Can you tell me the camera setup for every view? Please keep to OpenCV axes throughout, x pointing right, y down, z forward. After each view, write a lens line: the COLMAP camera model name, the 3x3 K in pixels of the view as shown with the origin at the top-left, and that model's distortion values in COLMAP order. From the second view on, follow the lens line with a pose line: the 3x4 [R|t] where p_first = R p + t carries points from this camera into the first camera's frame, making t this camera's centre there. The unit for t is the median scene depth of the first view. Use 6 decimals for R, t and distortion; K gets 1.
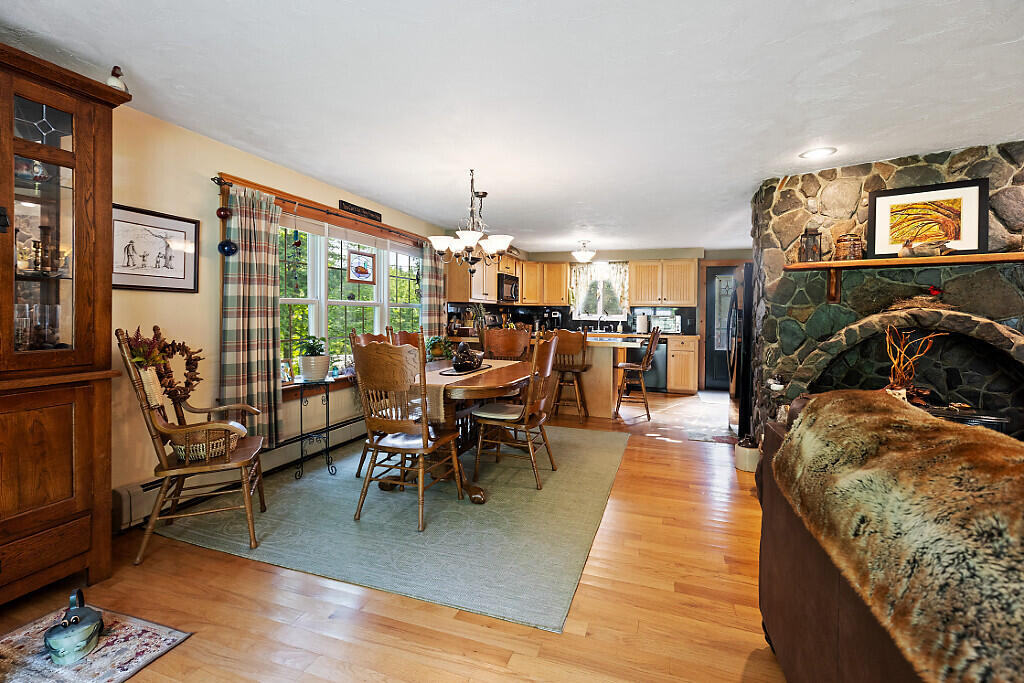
lens RADIAL K [[474.6, 0, 512.8], [0, 474.6, 318.6], [0, 0, 1]] dist [-0.001831, 0.000654]
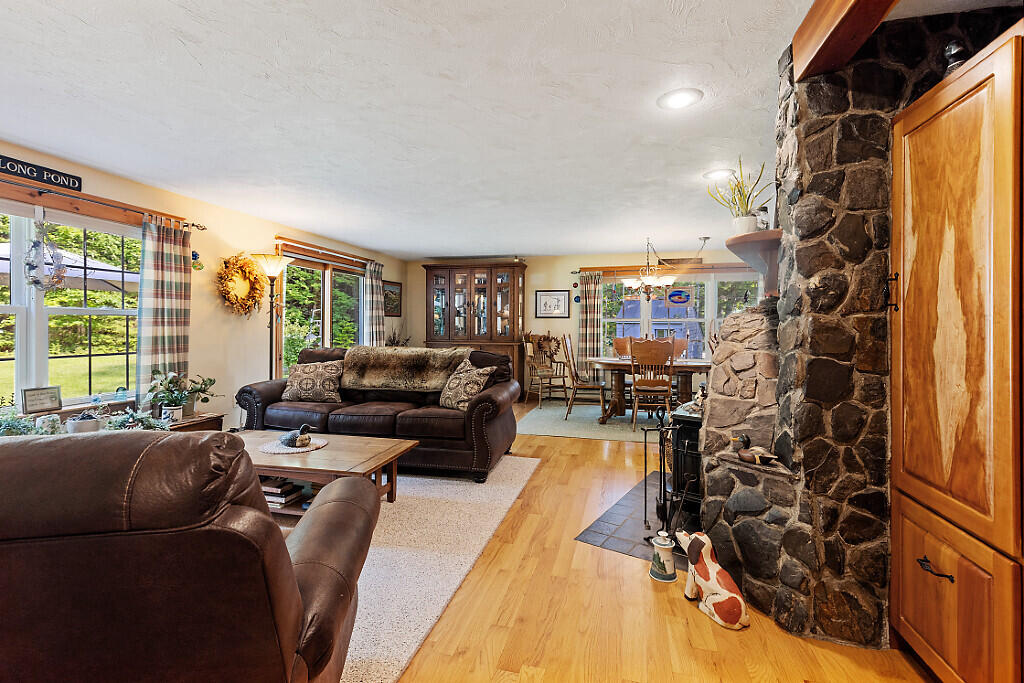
lens RADIAL K [[474.6, 0, 509.1], [0, 474.6, 319.9], [0, 0, 1]] dist [-0.001831, 0.000654]
pose [[0.077079, -0.025000, -0.996712, 1.654077], [-0.011185, 0.999601, -0.025938, 0.021671], [0.996962, 0.013147, 0.076768, 0.438703]]
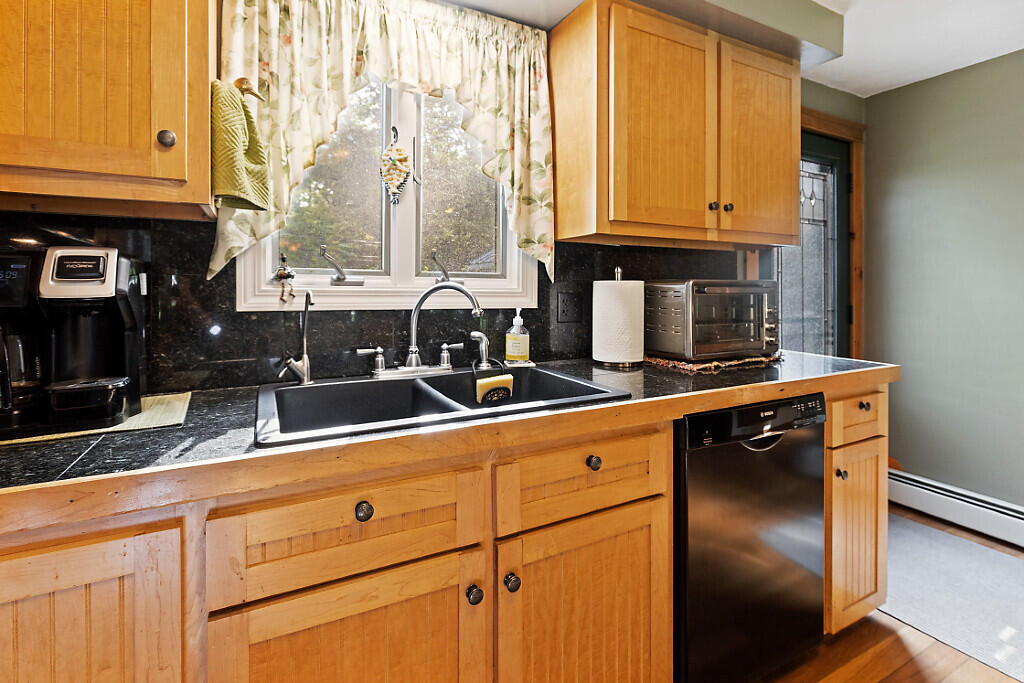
lens RADIAL K [[474.6, 0, 507.9], [0, 474.6, 288.3], [0, 0, 1]] dist [-0.001831, 0.000654]
pose [[0.696037, -0.012102, 0.717904, 0.197518], [0.011322, 0.999919, 0.005878, -0.011931], [-0.717917, 0.004037, 0.696117, 2.132184]]
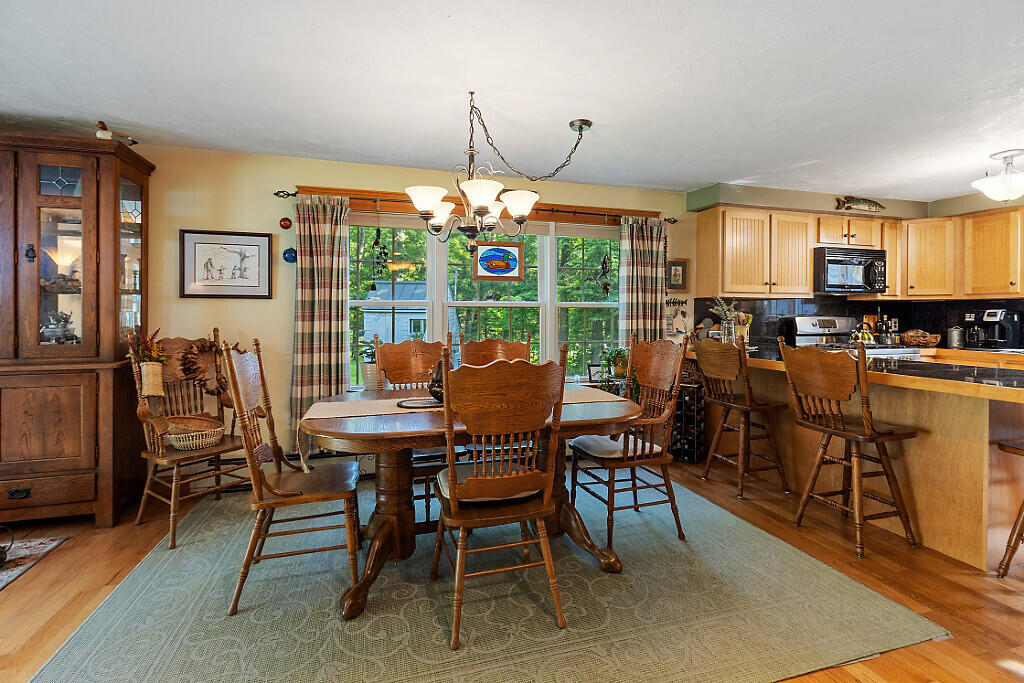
lens RADIAL K [[474.6, 0, 518.1], [0, 474.6, 318.6], [0, 0, 1]] dist [-0.001831, 0.000654]
pose [[0.575864, -0.003635, -0.817537, 0.523030], [-0.002778, 0.999976, -0.006404, -0.001861], [0.817541, 0.005959, 0.575840, 0.750936]]
